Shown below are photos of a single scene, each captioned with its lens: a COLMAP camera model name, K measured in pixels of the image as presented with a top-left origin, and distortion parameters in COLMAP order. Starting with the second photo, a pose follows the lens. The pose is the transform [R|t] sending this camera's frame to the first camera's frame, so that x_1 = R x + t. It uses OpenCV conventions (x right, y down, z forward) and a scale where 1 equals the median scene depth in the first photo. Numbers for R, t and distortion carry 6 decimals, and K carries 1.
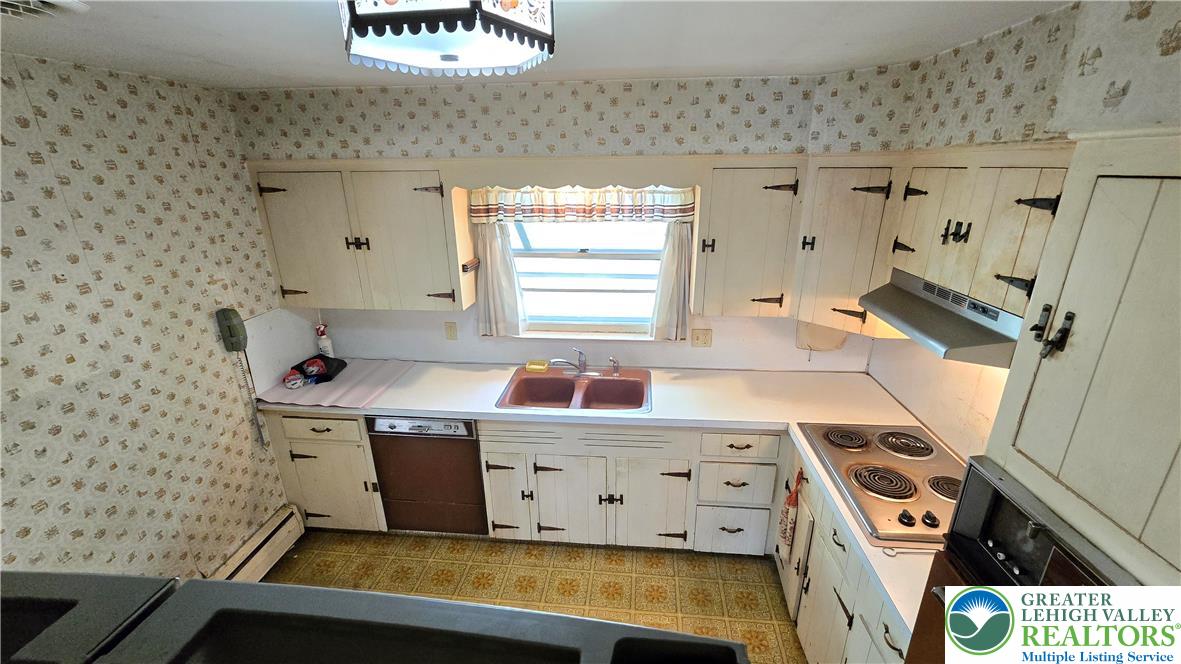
lens RADIAL K [[492.5, 0, 592.6], [0, 492.5, 343.1], [0, 0, 1]] dist [-0.001553, 0.001166]
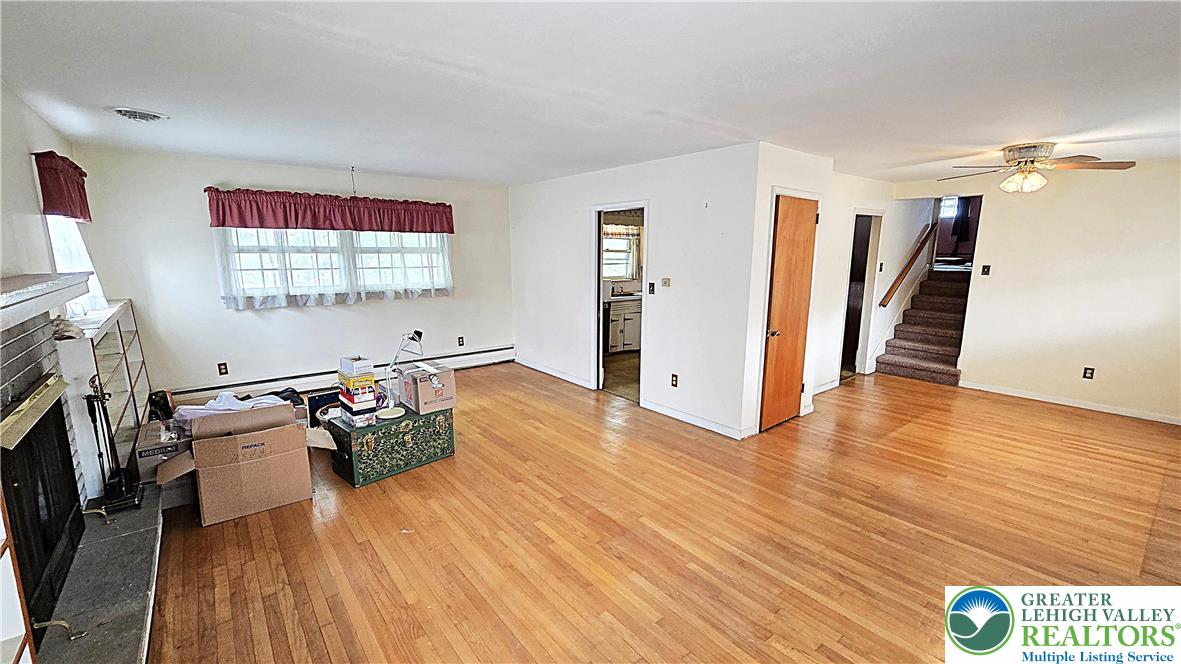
lens RADIAL K [[492.5, 0, 586.1], [0, 492.5, 336.6], [0, 0, 1]] dist [-0.001553, 0.001166]
pose [[0.721441, -0.109387, 0.683782, -2.559282], [0.226157, 0.970518, -0.083355, 0.615317], [-0.654505, 0.214778, 0.724910, -1.034784]]
